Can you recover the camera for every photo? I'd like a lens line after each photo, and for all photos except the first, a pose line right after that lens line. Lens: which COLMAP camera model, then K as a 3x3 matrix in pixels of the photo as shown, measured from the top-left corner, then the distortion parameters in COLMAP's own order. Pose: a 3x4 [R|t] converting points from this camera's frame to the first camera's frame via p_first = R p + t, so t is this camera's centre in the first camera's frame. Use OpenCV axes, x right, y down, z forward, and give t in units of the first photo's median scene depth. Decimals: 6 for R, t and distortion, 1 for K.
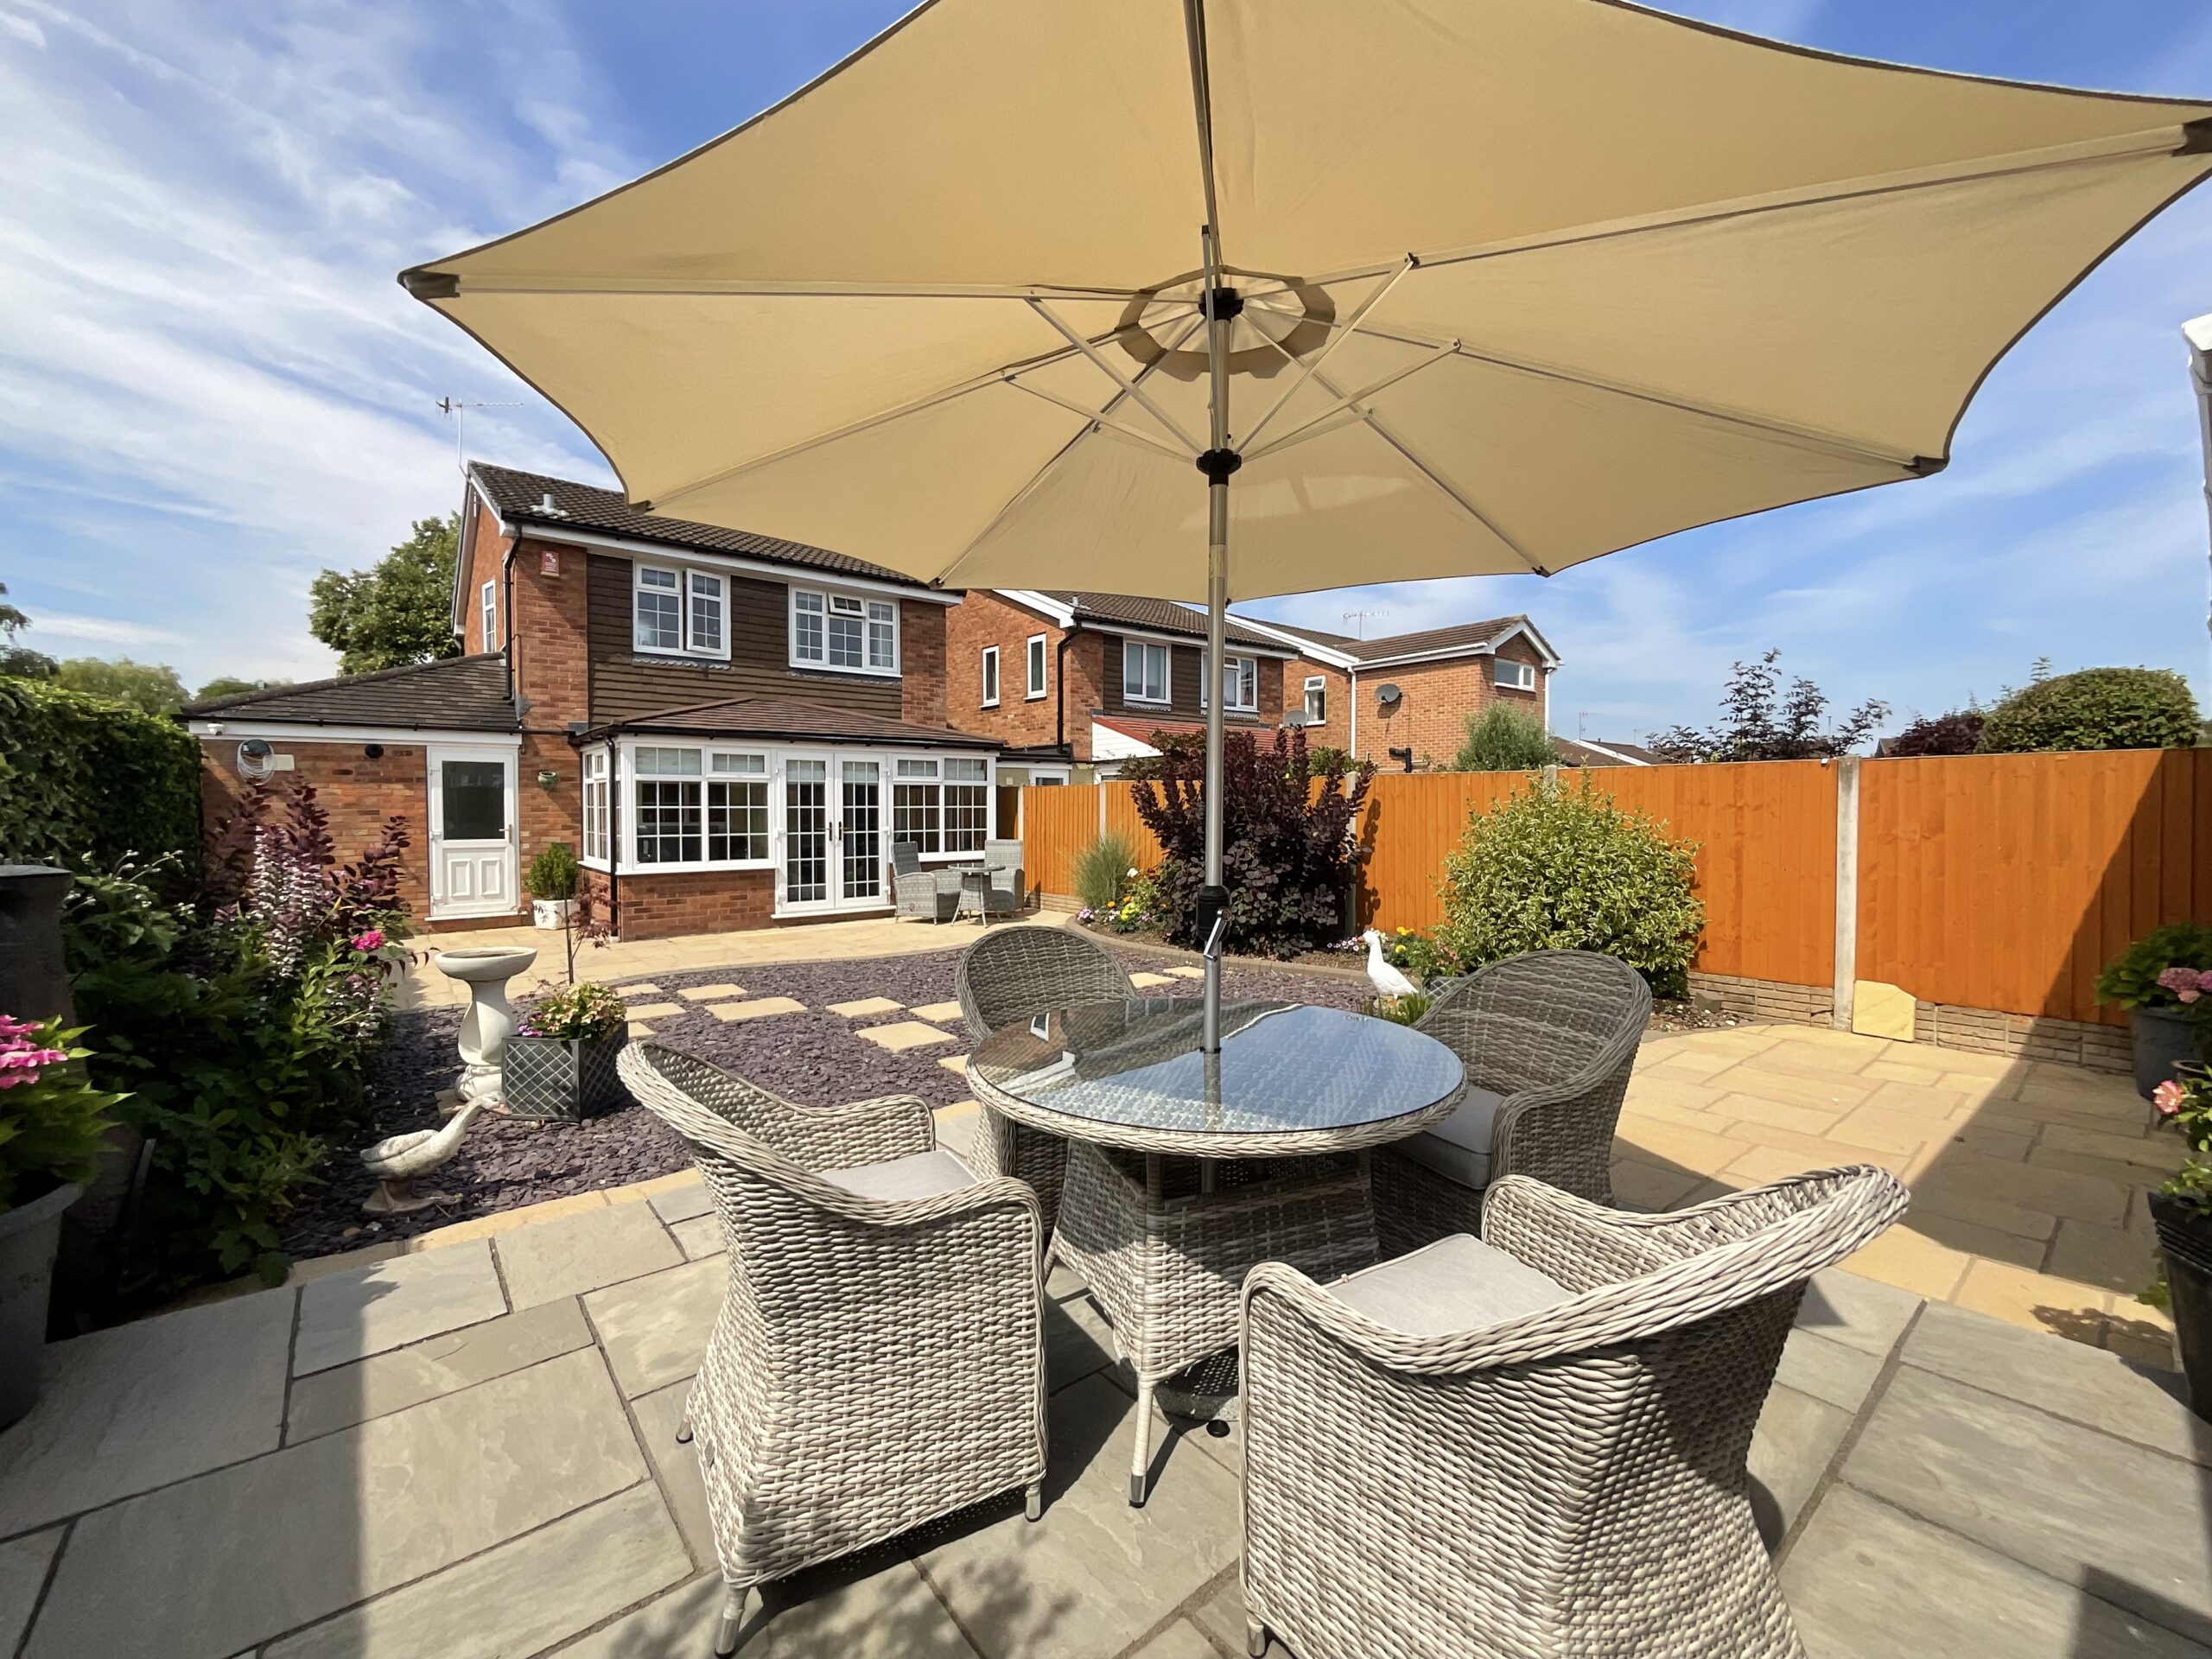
lens RADIAL K [[925.4, 0, 1106.0], [0, 925.4, 829.5], [0, 0, 1]] dist [-0.013087, 0.000334]
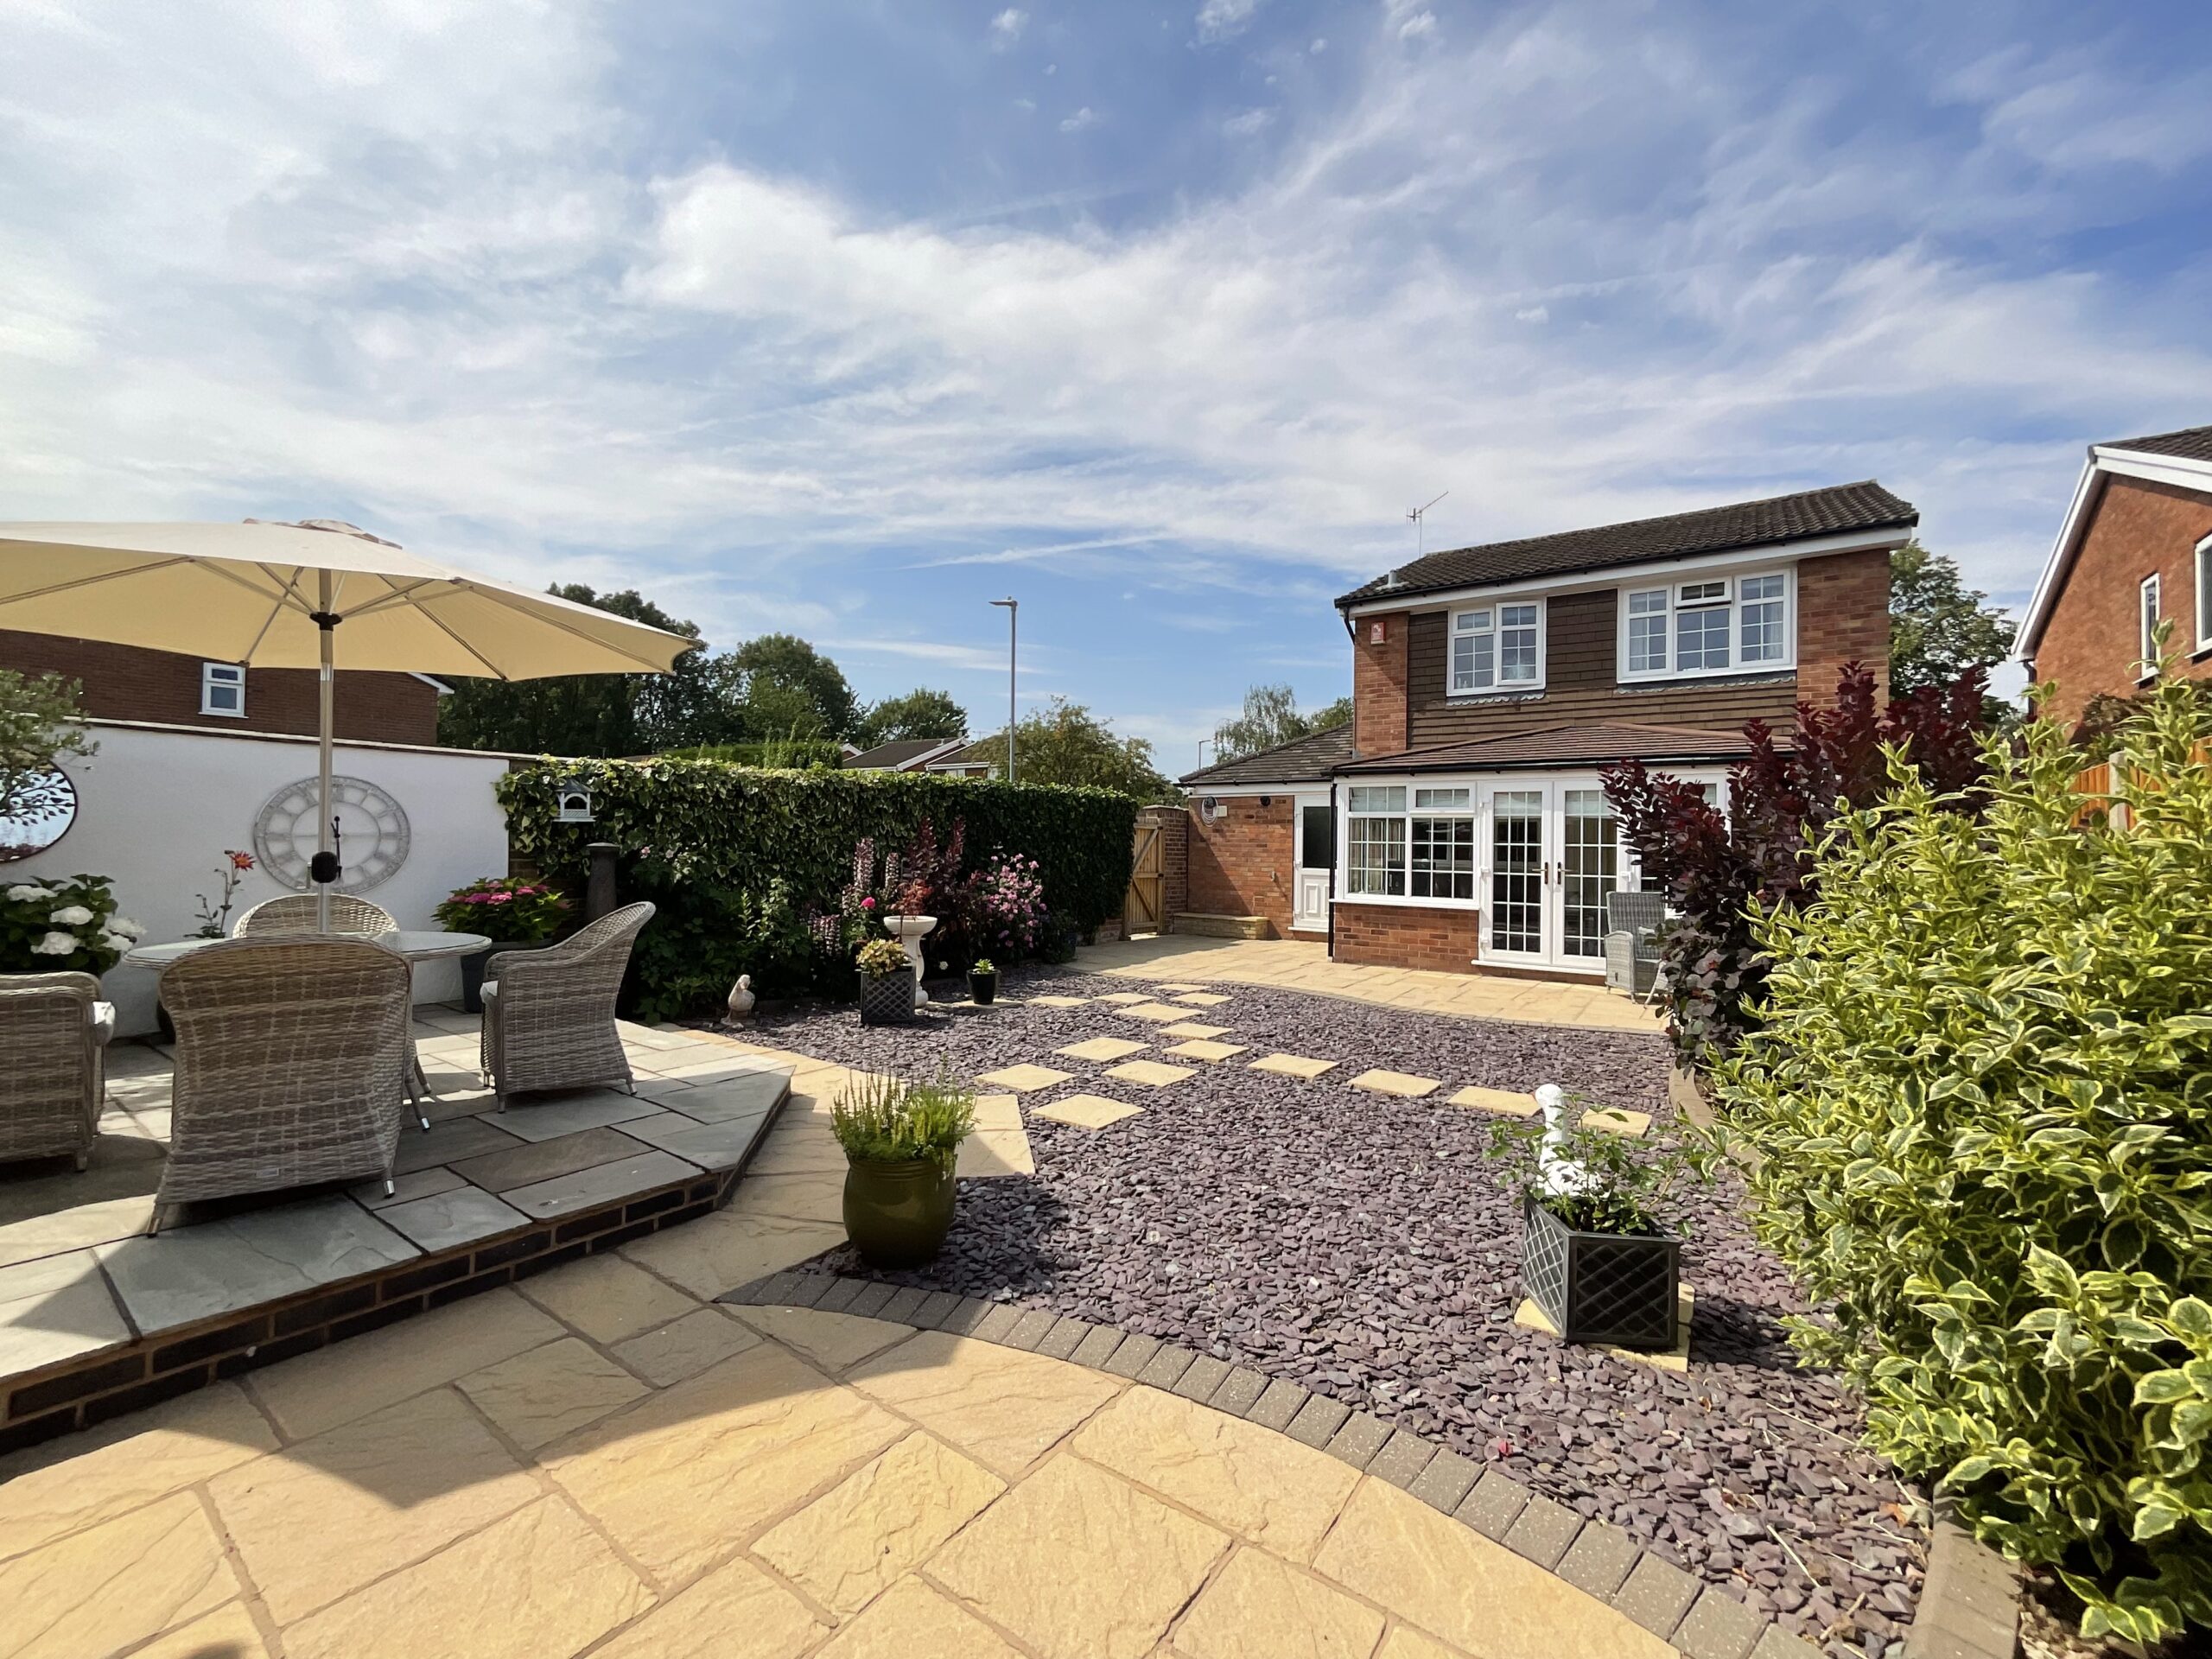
lens RADIAL K [[898.3, 0, 1106.0], [0, 898.3, 829.5], [0, 0, 1]] dist [-0.002836, -0.000222]
pose [[0.256152, -0.010643, -0.966578, 0.408464], [-0.041020, 0.998919, -0.021869, -0.003461], [0.965766, 0.045250, 0.255439, 0.400950]]
